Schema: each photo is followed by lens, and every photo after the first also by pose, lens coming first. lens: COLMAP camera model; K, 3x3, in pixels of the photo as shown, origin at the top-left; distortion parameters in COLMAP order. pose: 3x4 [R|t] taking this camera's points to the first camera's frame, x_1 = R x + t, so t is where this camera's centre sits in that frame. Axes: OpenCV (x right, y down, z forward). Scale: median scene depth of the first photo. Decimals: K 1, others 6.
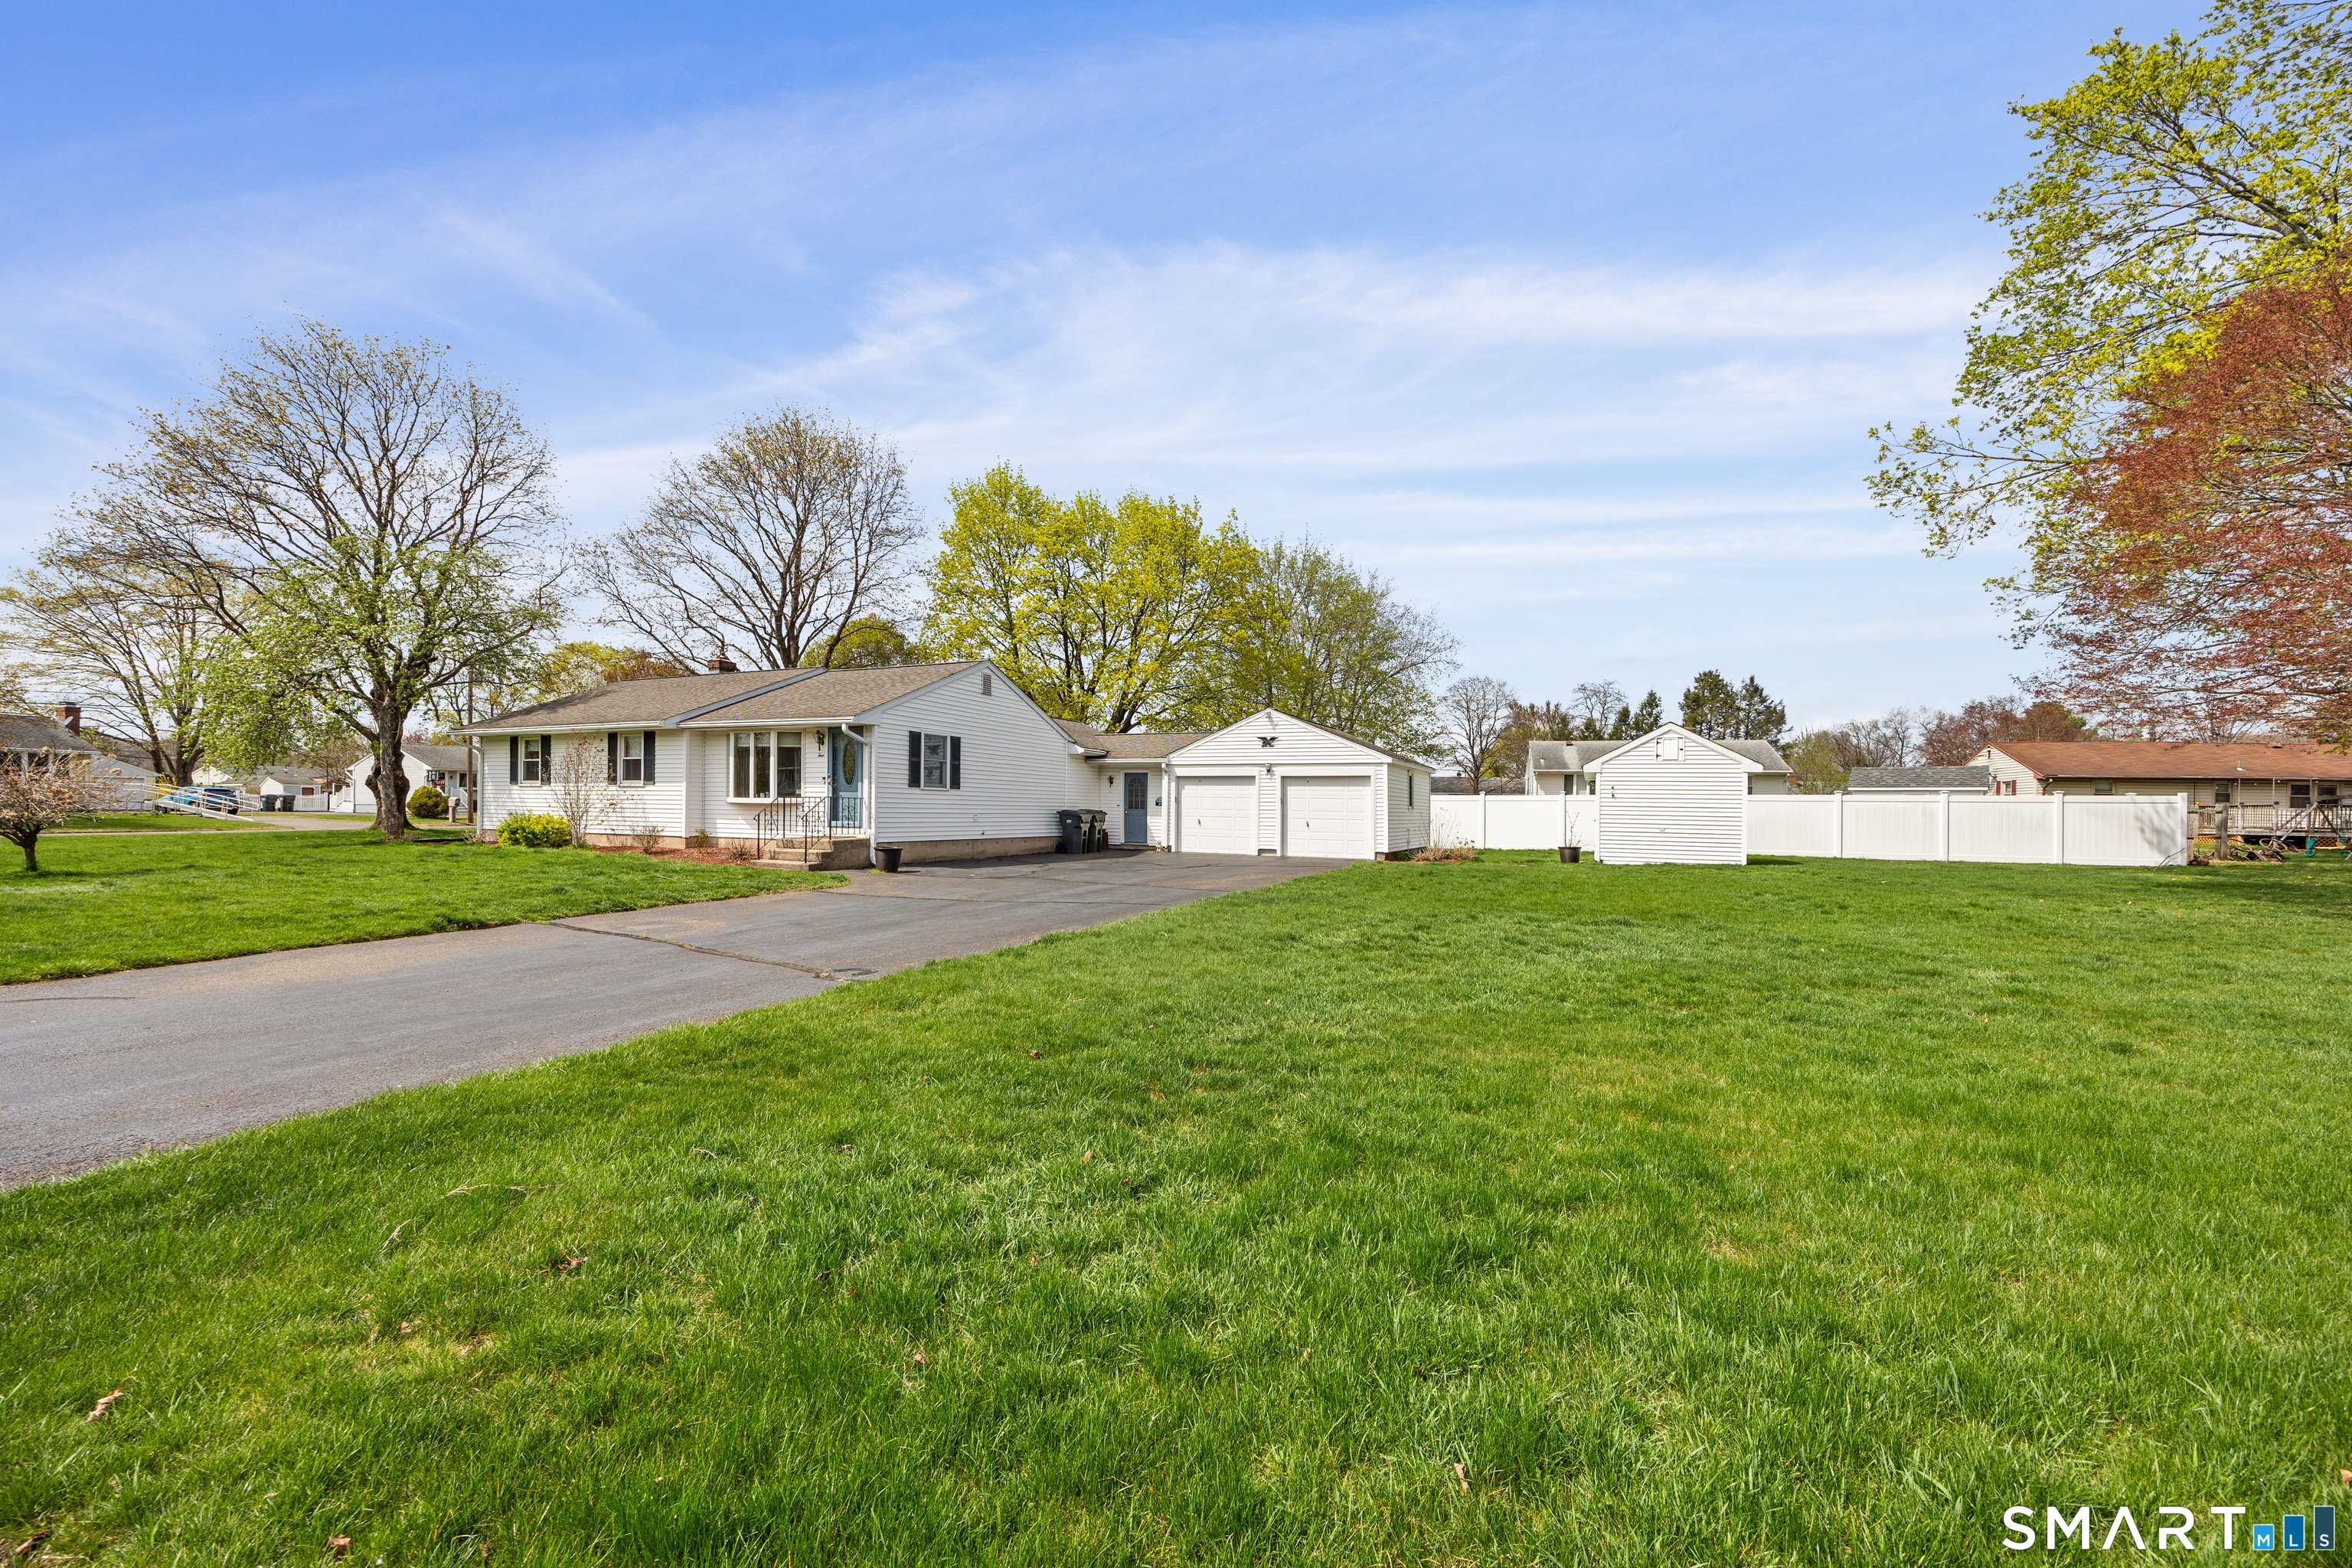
lens RADIAL K [[939.0, 0, 1177.5], [0, 939.0, 808.4], [0, 0, 1]] dist [-0.001870, 0.000688]
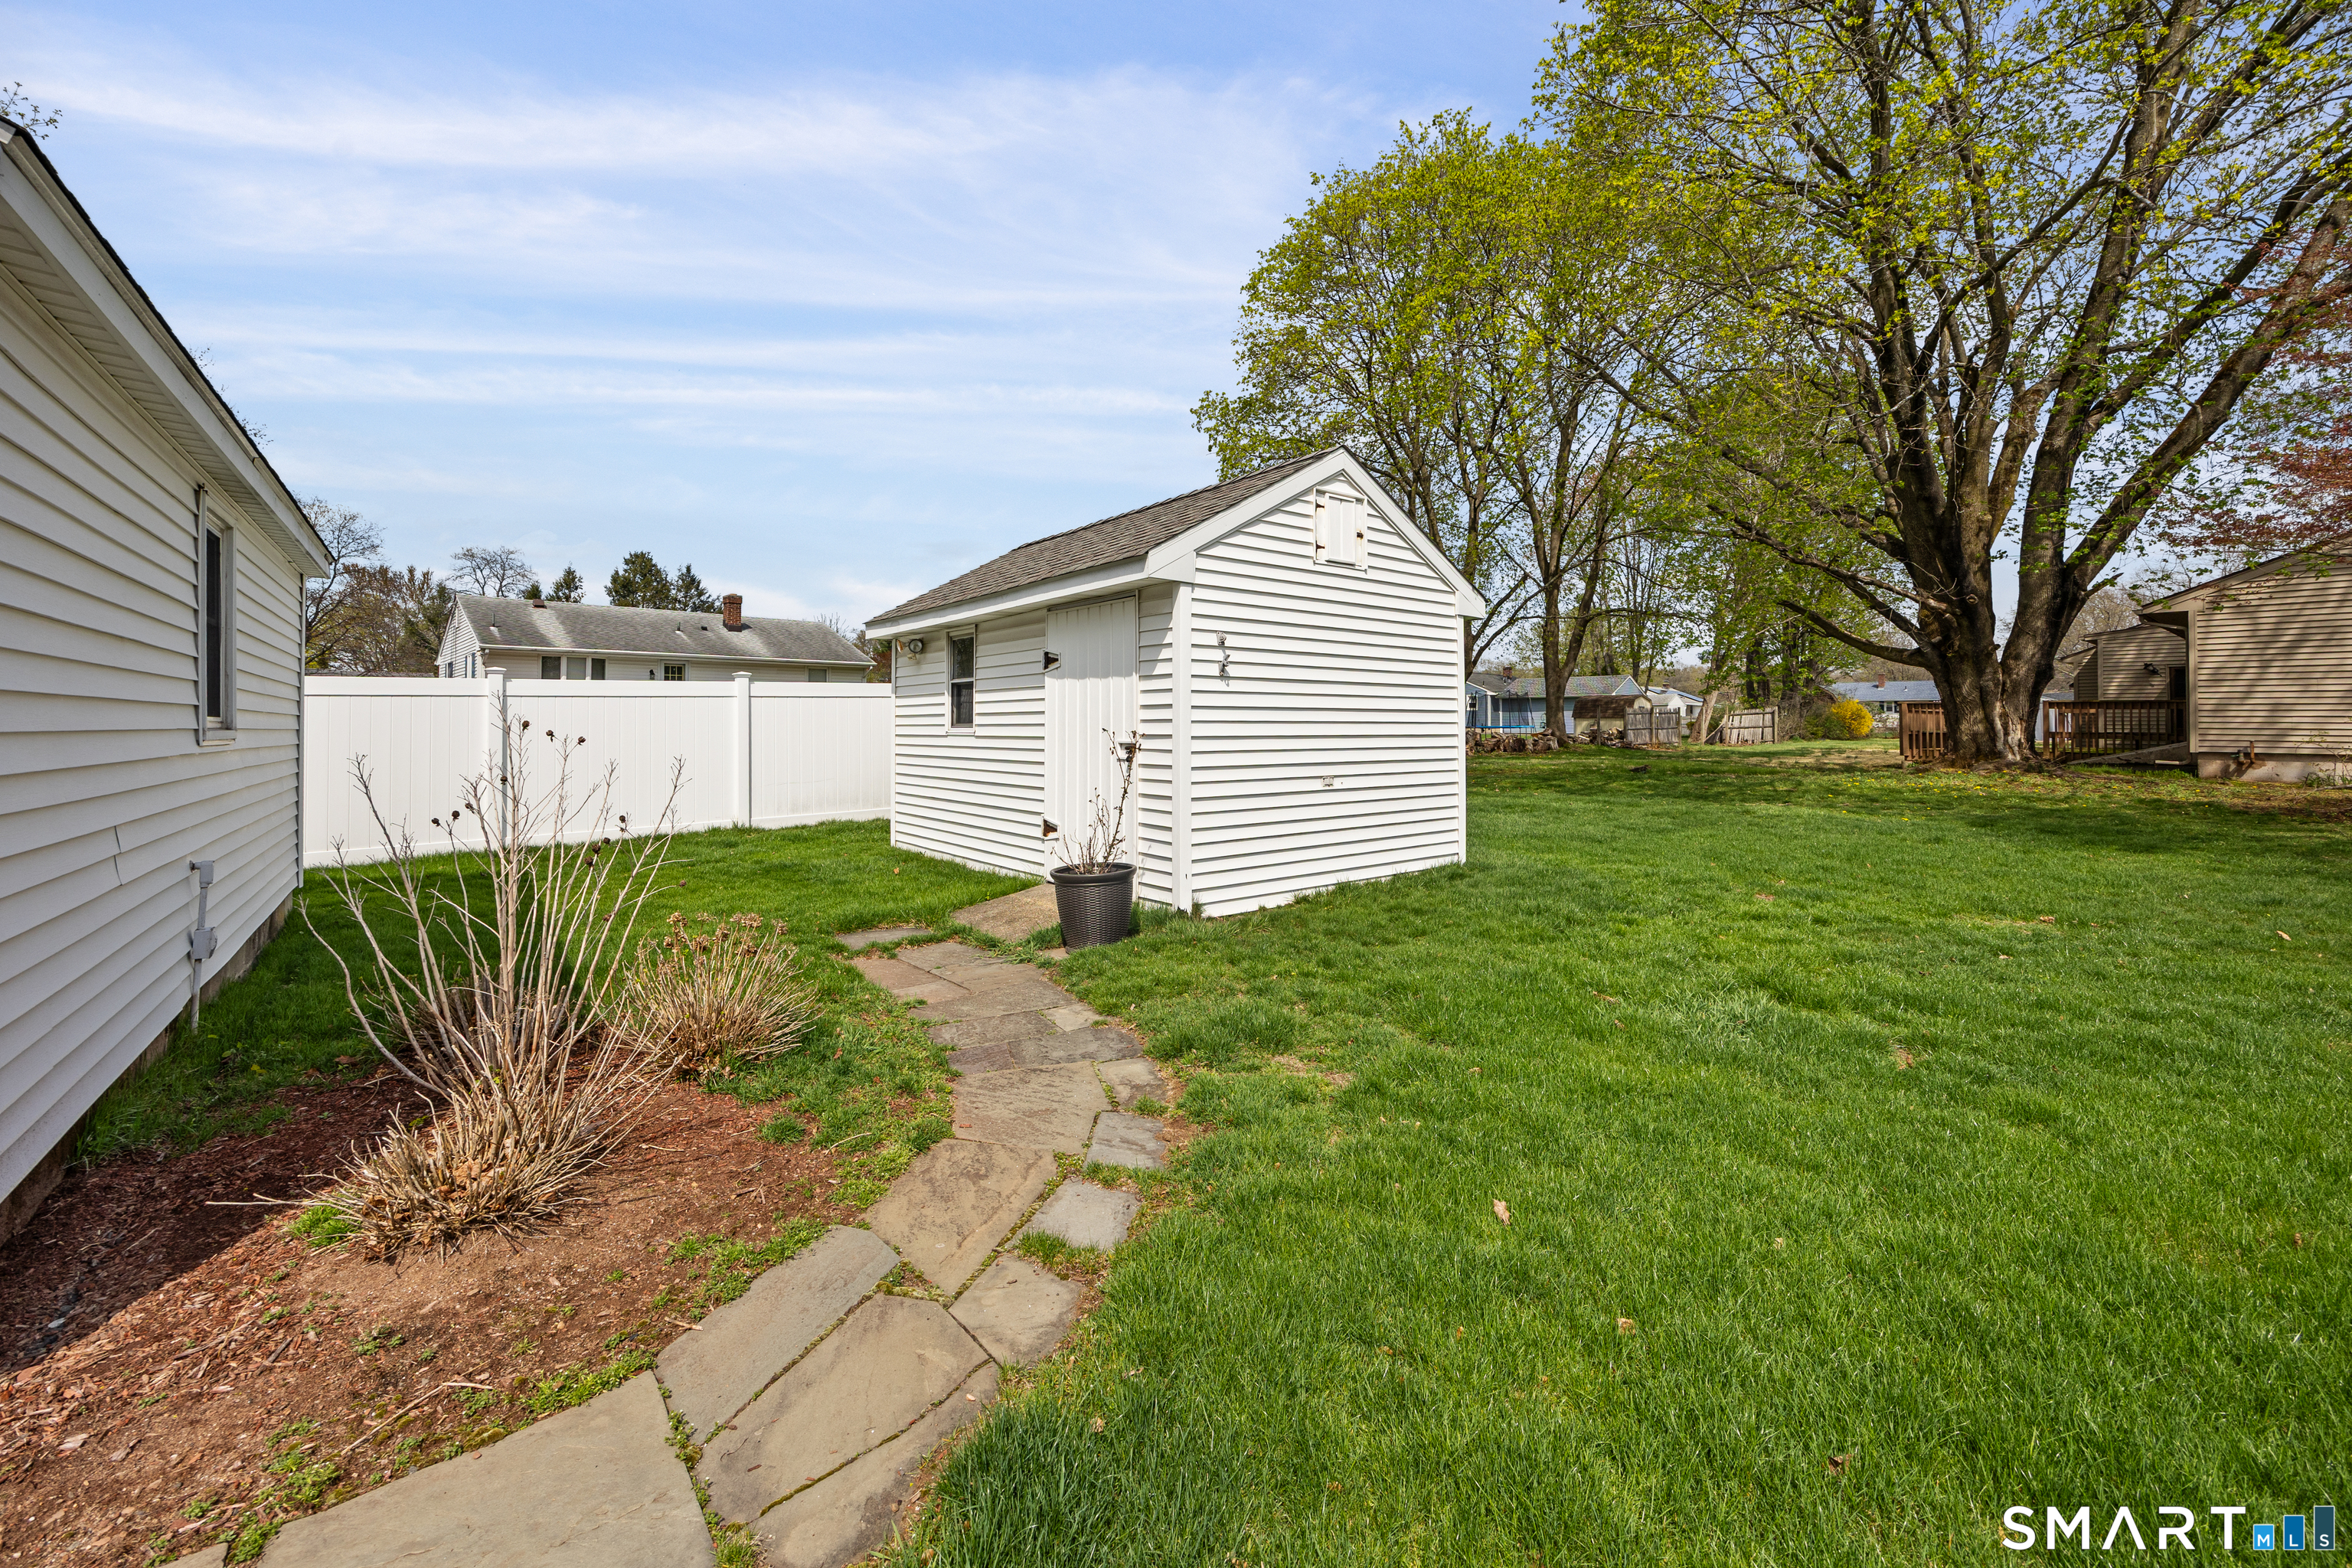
lens RADIAL K [[939.0, 0, 1174.4], [0, 939.0, 719.8], [0, 0, 1]] dist [-0.001870, 0.000688]
pose [[0.471353, -0.013694, 0.881838, 0.193629], [0.007626, 0.999905, 0.011452, -0.002450], [-0.881912, 0.001327, 0.471413, 0.813261]]
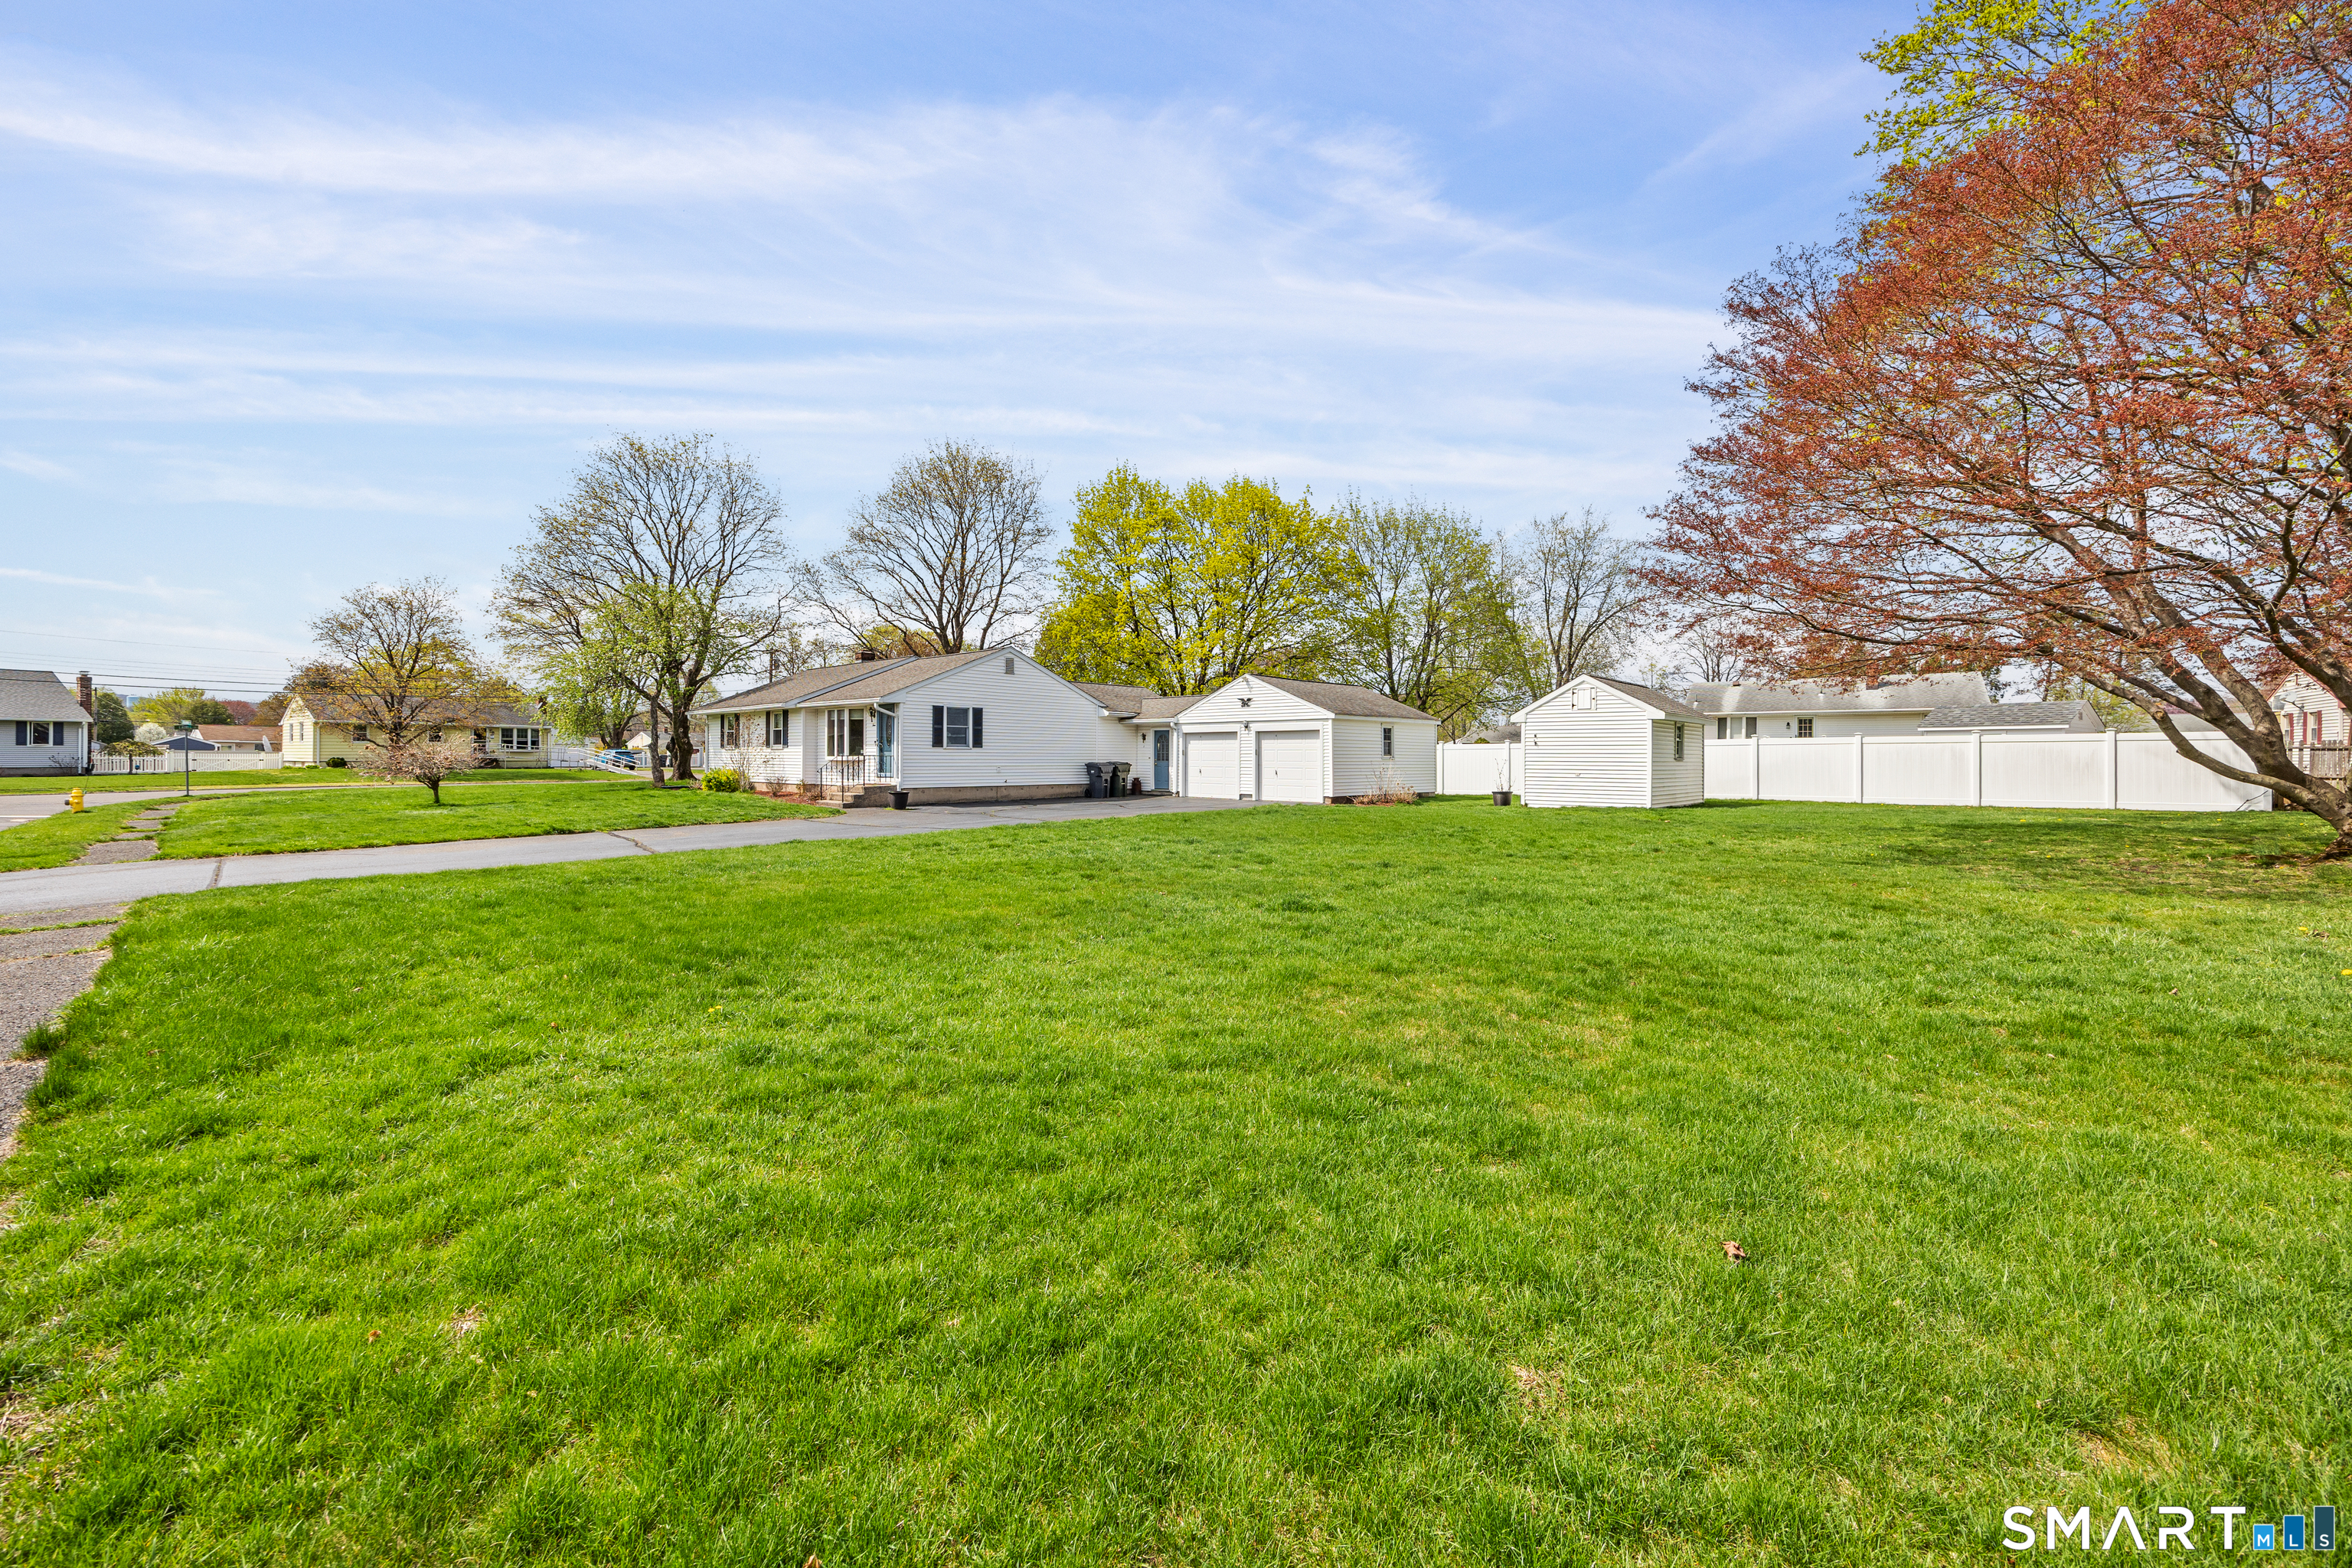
lens RADIAL K [[939.0, 0, 1170.0], [0, 939.0, 760.3], [0, 0, 1]] dist [-0.001870, 0.000688]
pose [[0.948755, -0.010495, -0.315839, 0.376861], [0.011321, 0.999936, 0.000779, -0.000513], [0.315810, -0.004315, 0.948813, -0.140371]]
